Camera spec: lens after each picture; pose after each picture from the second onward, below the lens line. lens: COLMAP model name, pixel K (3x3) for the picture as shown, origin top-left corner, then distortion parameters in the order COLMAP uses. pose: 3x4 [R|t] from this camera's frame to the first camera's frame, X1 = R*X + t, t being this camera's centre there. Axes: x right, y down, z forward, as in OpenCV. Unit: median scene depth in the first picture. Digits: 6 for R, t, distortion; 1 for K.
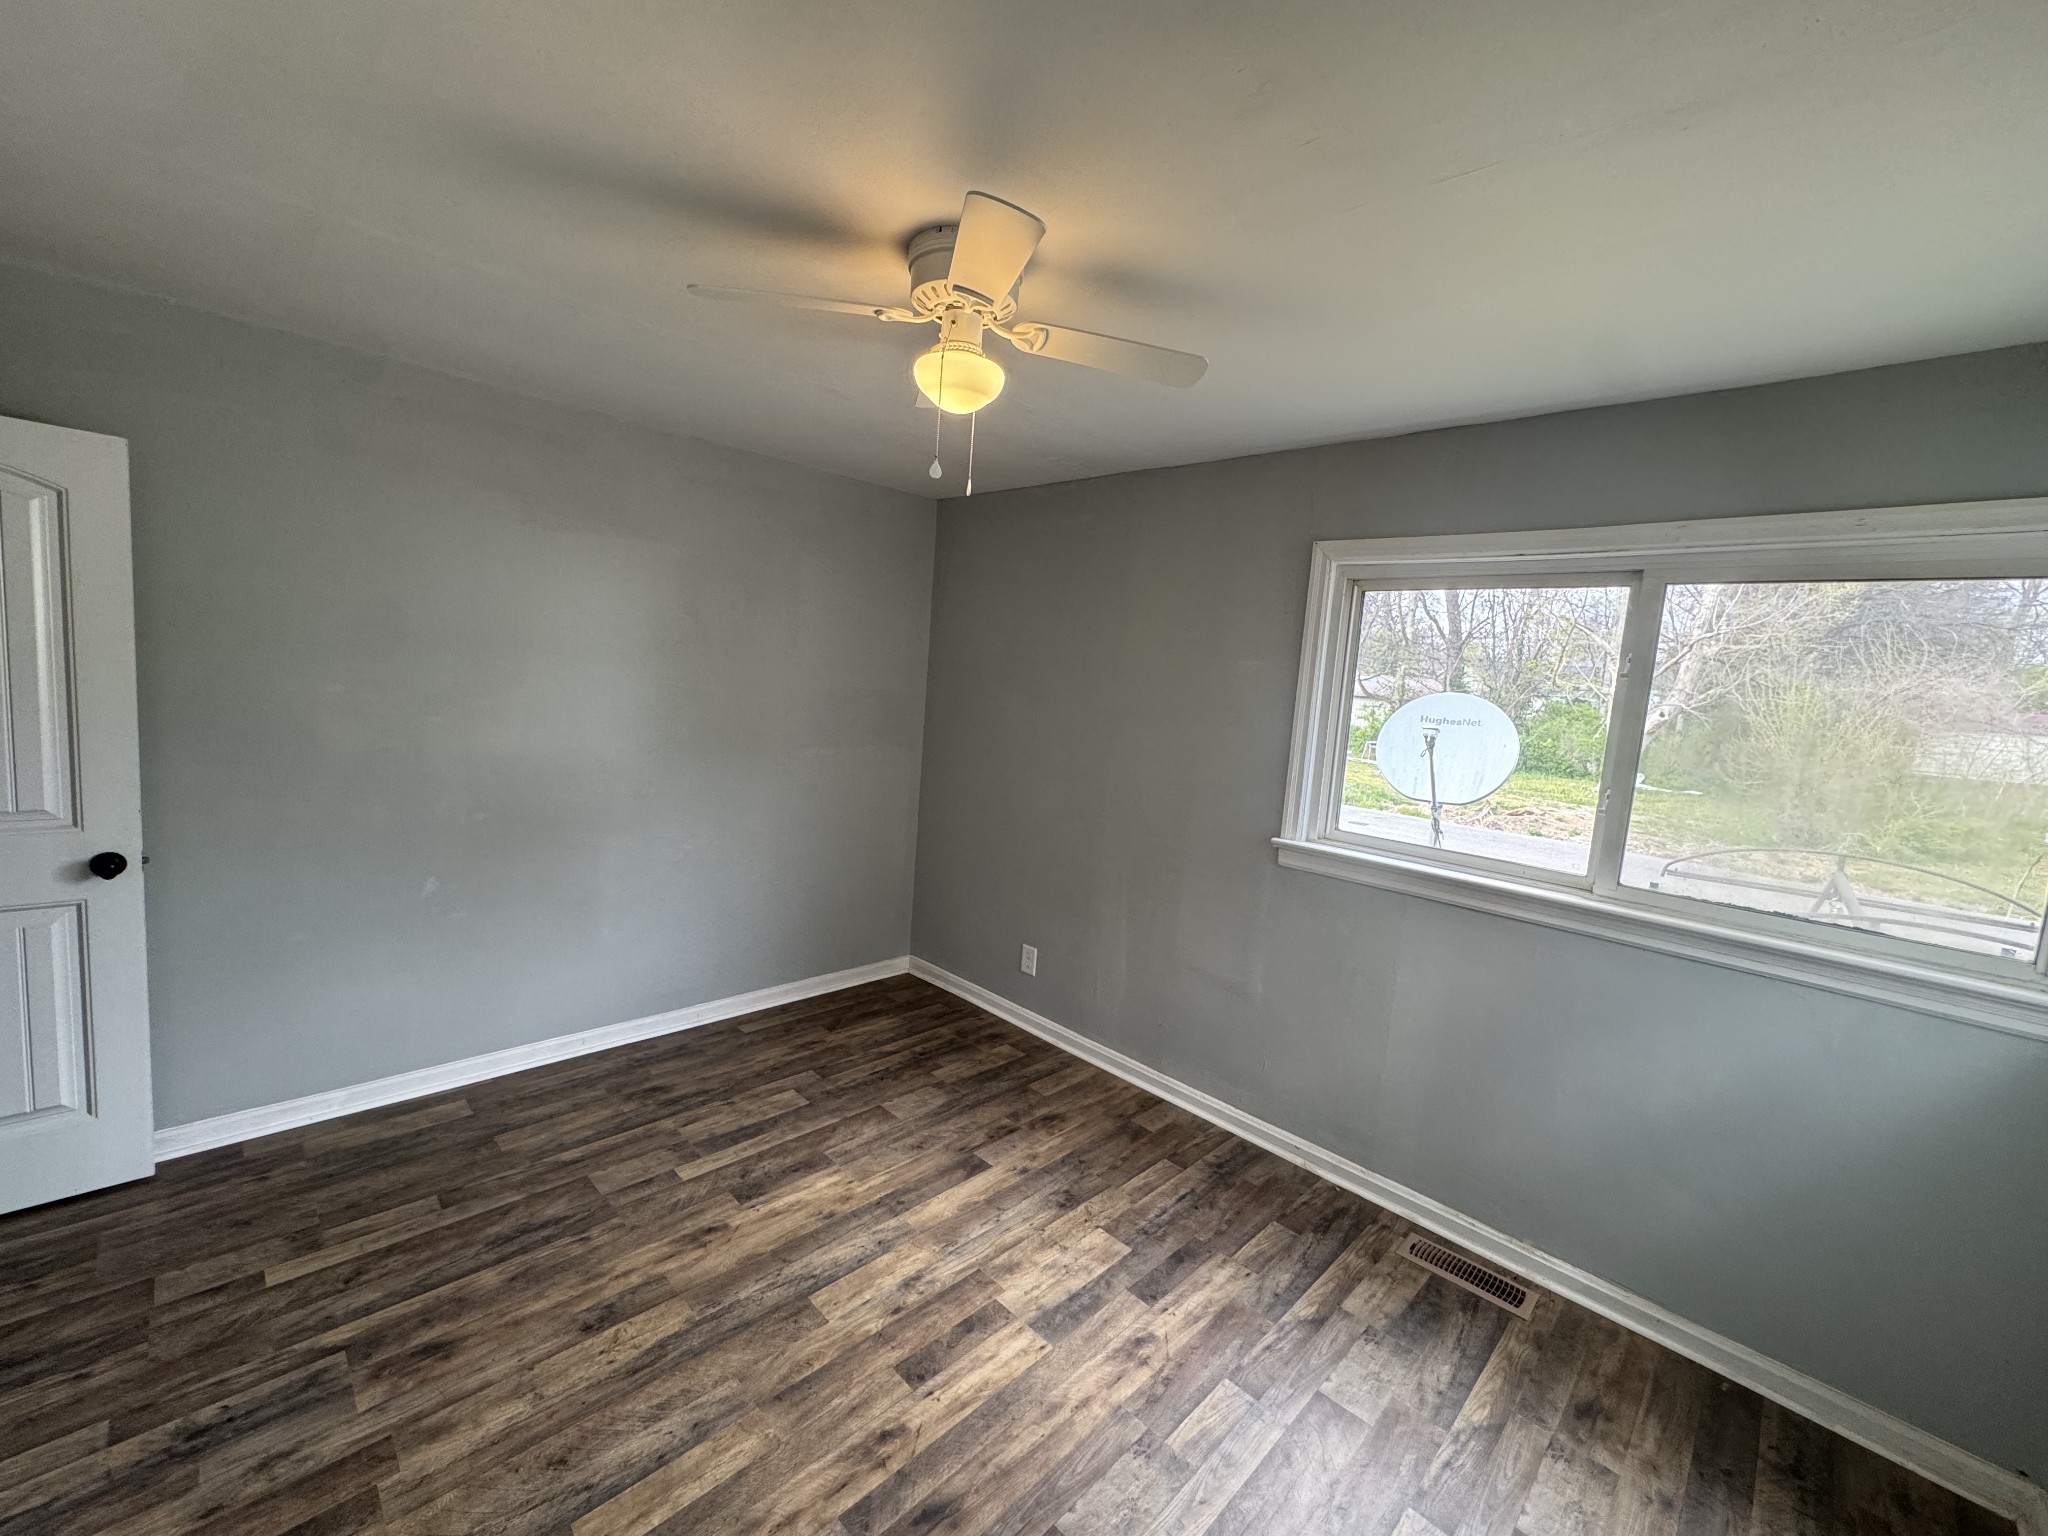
lens RADIAL K [[826.9, 0, 1025.6], [0, 826.9, 769.3], [0, 0, 1]] dist [-0.002043, 0.000294]
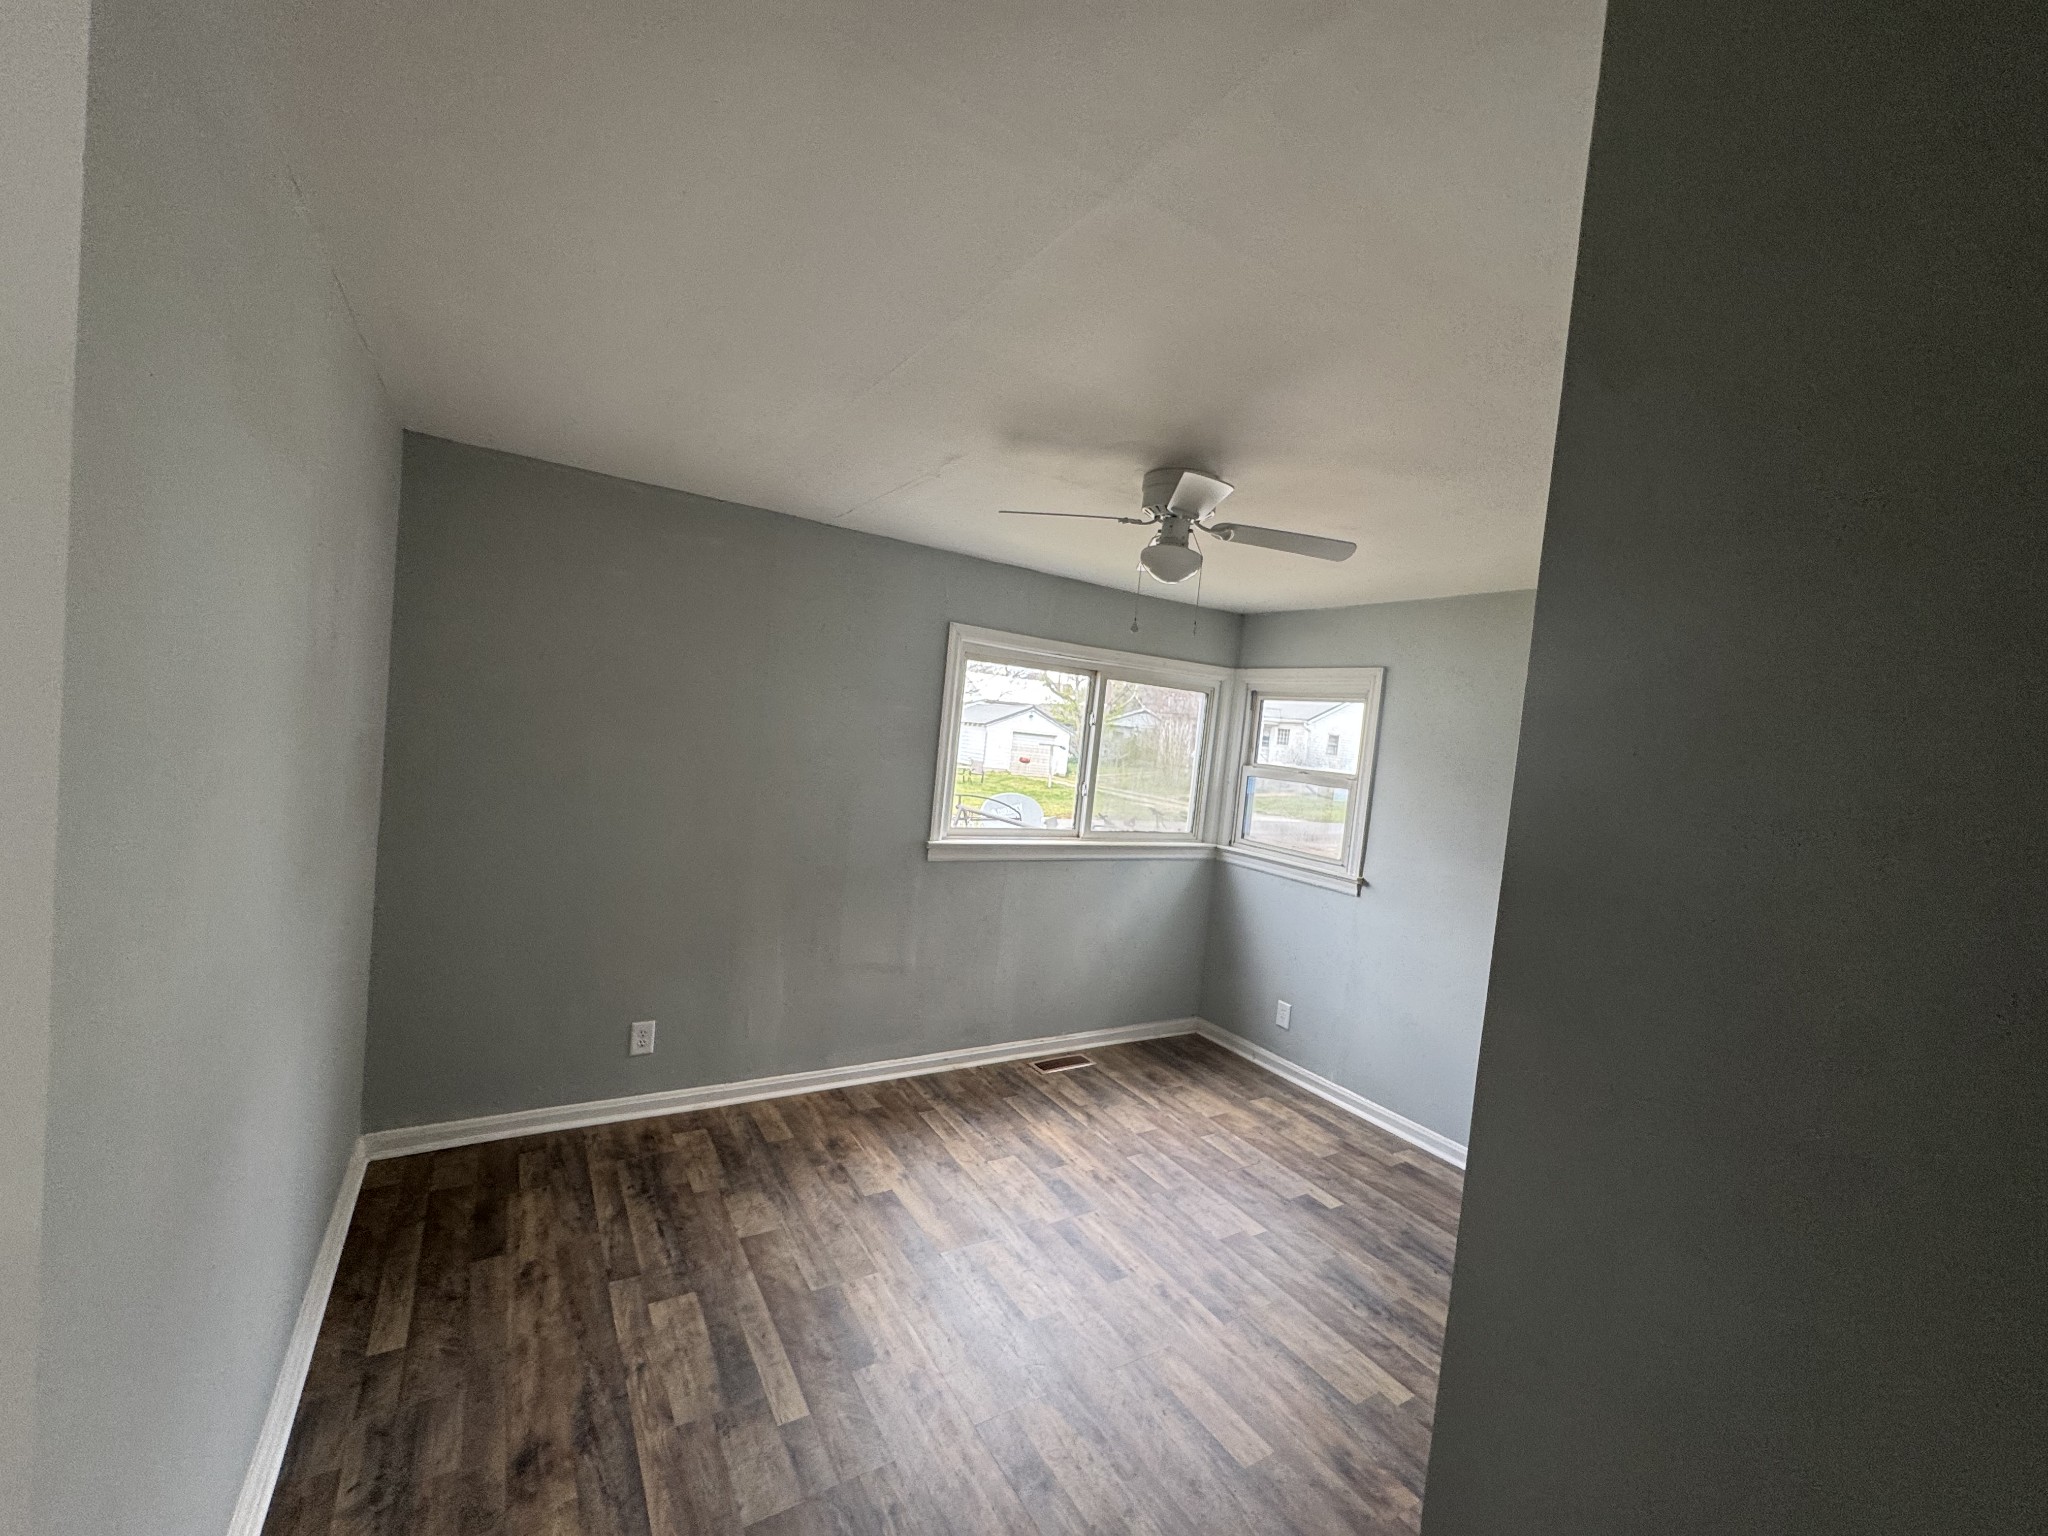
lens RADIAL K [[826.9, 0, 1019.4], [0, 826.9, 774.7], [0, 0, 1]] dist [-0.002043, 0.000294]
pose [[0.237498, -0.105533, 0.965638, -1.254255], [0.034437, 0.994371, 0.100203, -0.203861], [-0.970777, 0.009455, 0.239796, 0.733575]]
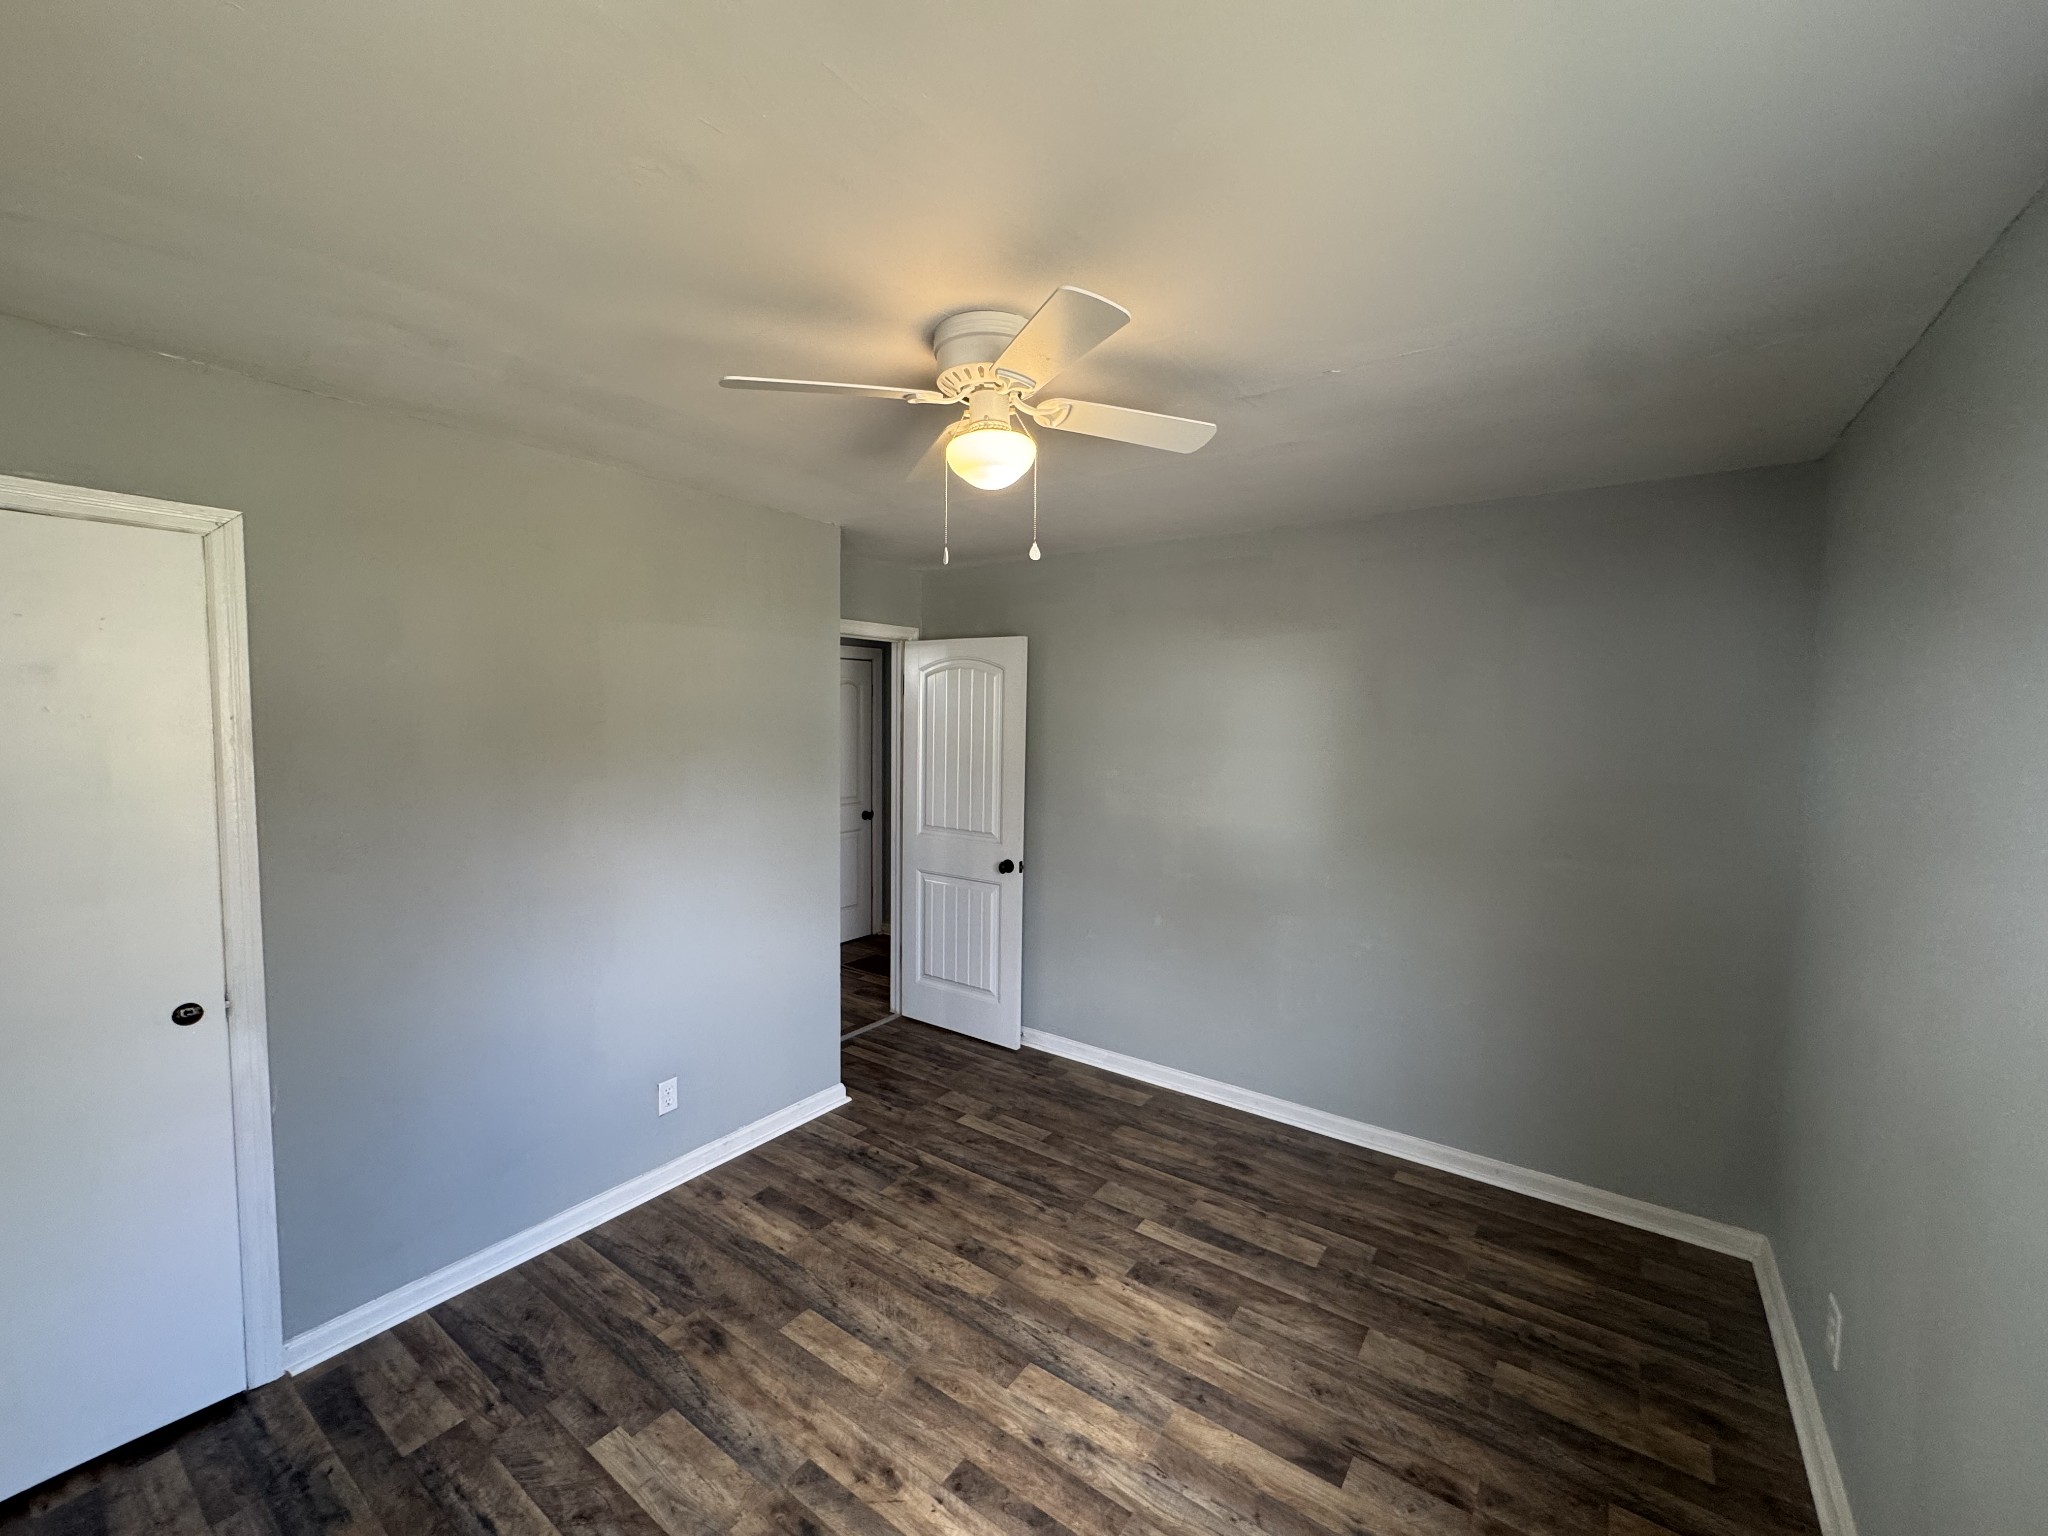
lens RADIAL K [[826.9, 0, 1018.2], [0, 826.9, 761.4], [0, 0, 1]] dist [-0.002043, 0.000294]
pose [[0.156906, -0.016435, -0.987477, 0.741404], [-0.114340, 0.992836, -0.034692, -0.056088], [0.980972, 0.118351, 0.153903, 0.735847]]
